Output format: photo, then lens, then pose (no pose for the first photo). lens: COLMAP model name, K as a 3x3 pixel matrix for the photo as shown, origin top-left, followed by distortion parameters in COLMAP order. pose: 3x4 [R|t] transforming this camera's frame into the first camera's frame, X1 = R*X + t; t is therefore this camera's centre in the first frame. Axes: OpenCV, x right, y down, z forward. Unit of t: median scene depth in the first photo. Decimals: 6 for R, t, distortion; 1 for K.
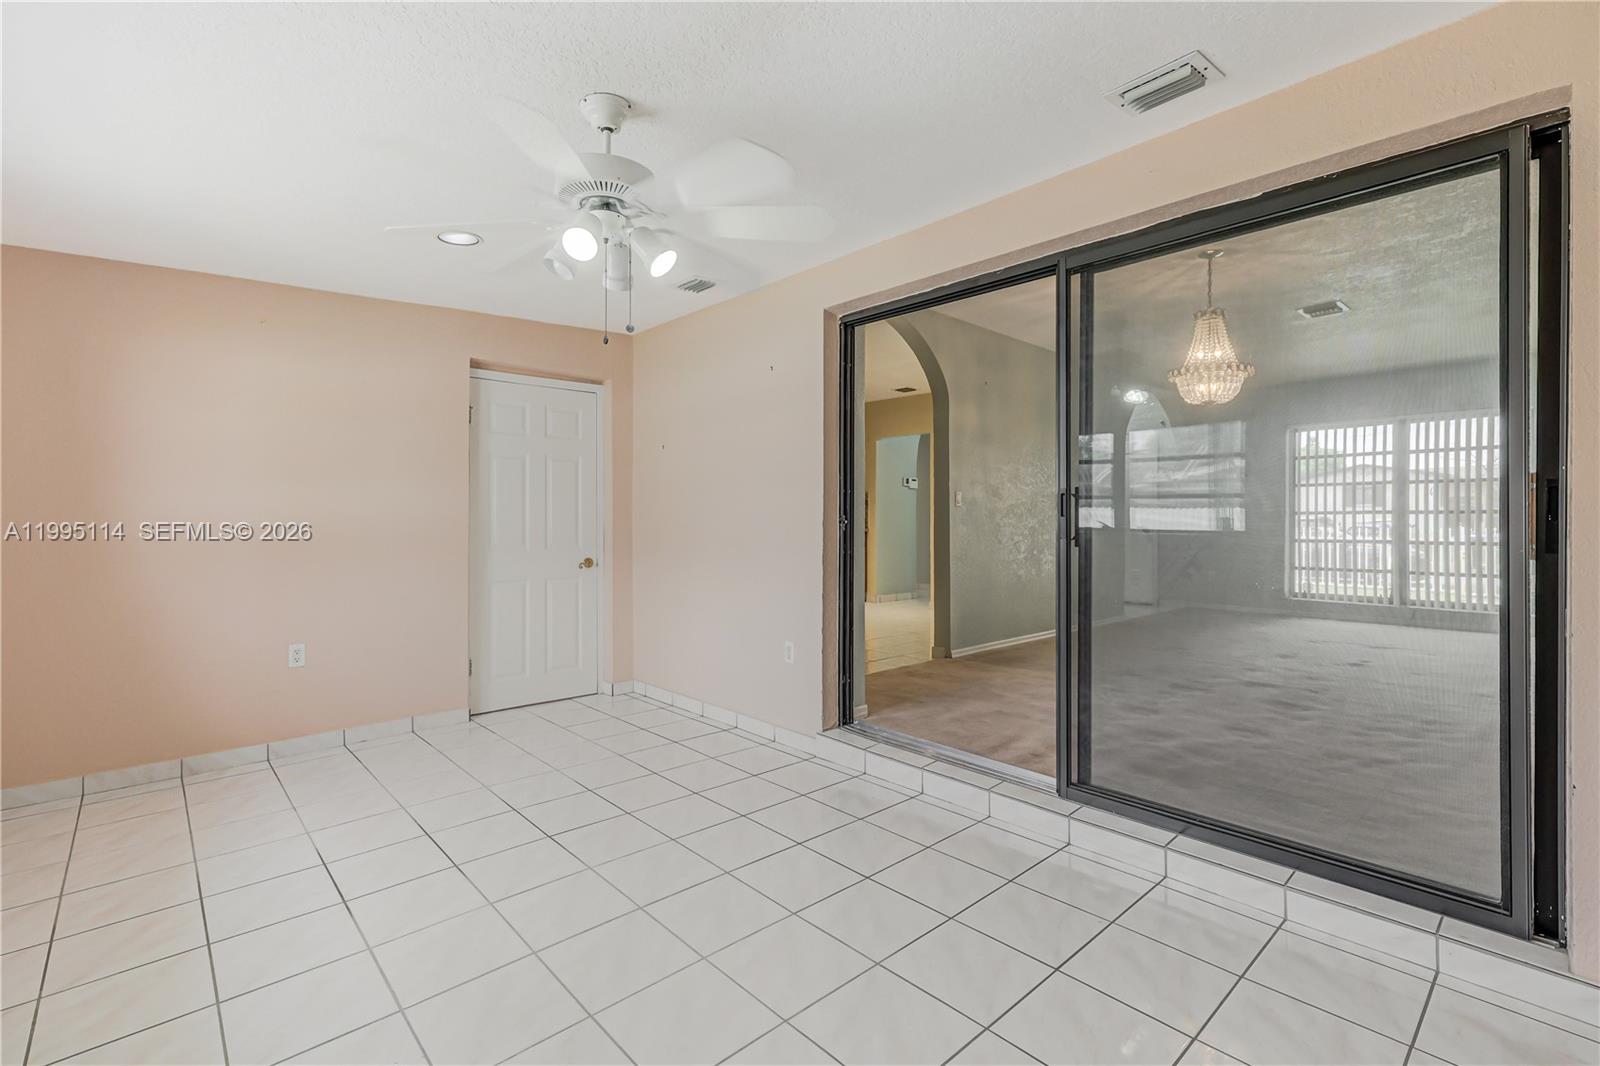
lens RADIAL K [[697.3, 0, 787.6], [0, 697.3, 521.3], [0, 0, 1]] dist [0.001160, 0.000331]
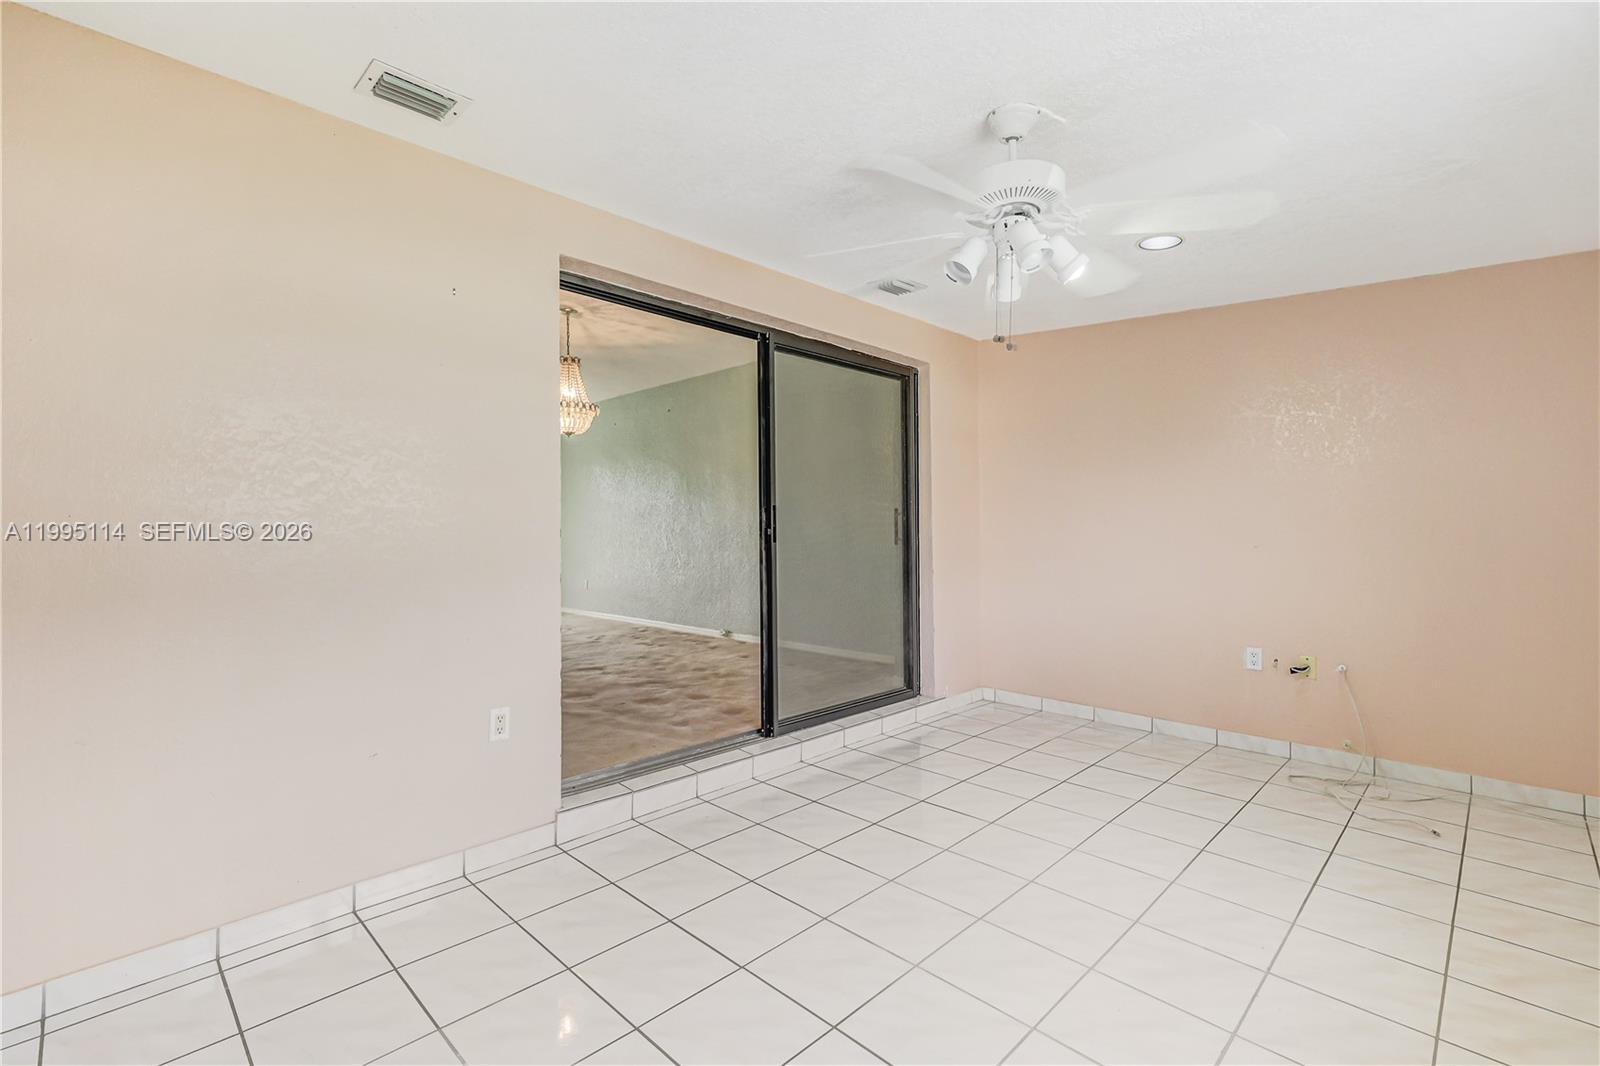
lens RADIAL K [[697.3, 0, 787.6], [0, 697.3, 521.3], [0, 0, 1]] dist [0.001160, 0.000331]
pose [[-0.029483, 0.009533, 0.999520, -0.712117], [0.004481, 0.999946, -0.009405, -0.002257], [-0.999555, 0.004201, -0.029524, 0.765094]]
